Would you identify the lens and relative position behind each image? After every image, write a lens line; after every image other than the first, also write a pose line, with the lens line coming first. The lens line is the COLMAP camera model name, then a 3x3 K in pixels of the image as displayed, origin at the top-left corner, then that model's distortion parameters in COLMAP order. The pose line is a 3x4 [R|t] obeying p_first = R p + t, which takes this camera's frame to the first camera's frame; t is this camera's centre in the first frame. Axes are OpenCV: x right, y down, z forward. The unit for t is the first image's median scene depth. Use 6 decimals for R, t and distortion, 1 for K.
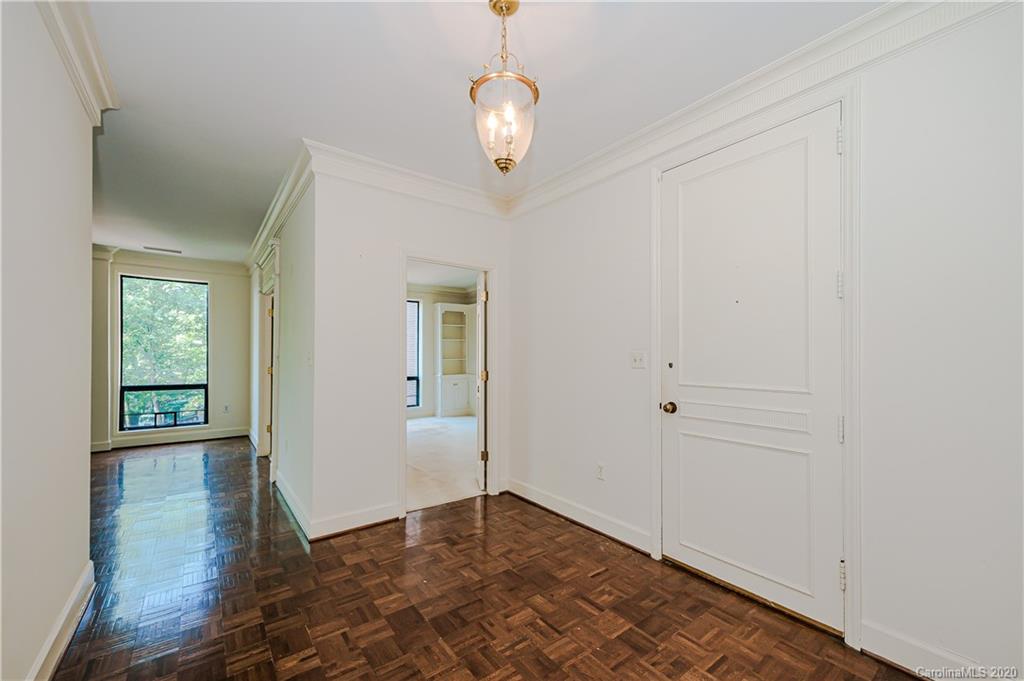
lens RADIAL K [[405.9, 0, 520.4], [0, 405.9, 357.5], [0, 0, 1]] dist [0.001566, -0.000083]
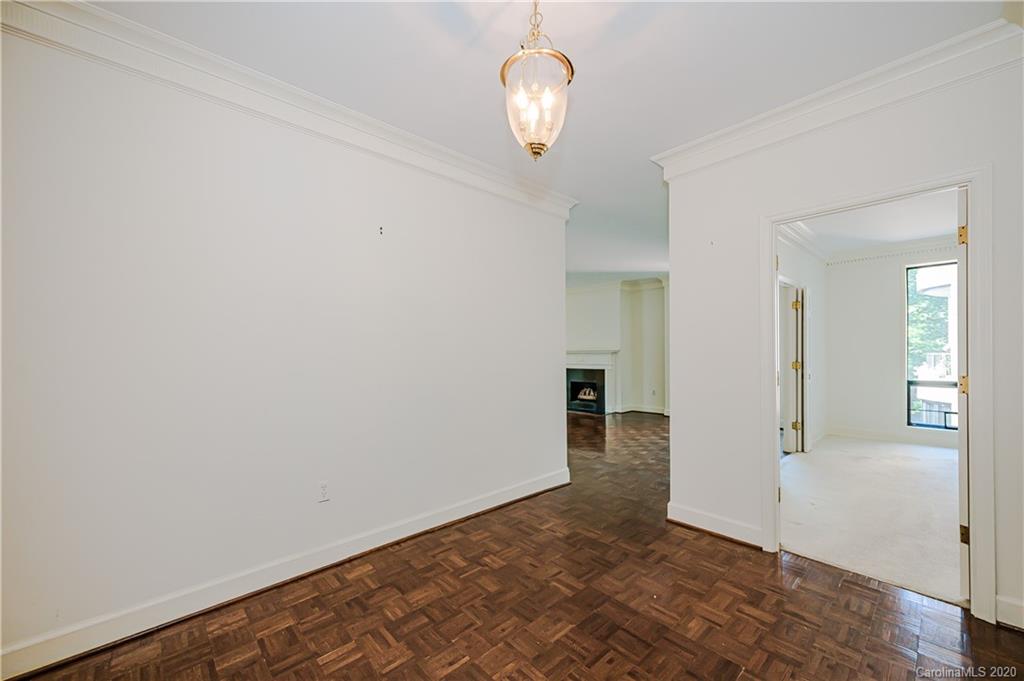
lens RADIAL K [[405.9, 0, 512.3], [0, 405.9, 345.1], [0, 0, 1]] dist [0.001566, -0.000083]
pose [[0.088116, -0.013184, -0.996023, 0.497687], [0.000325, 0.999913, -0.013207, 0.001146], [0.996110, 0.000840, 0.088113, 0.461832]]
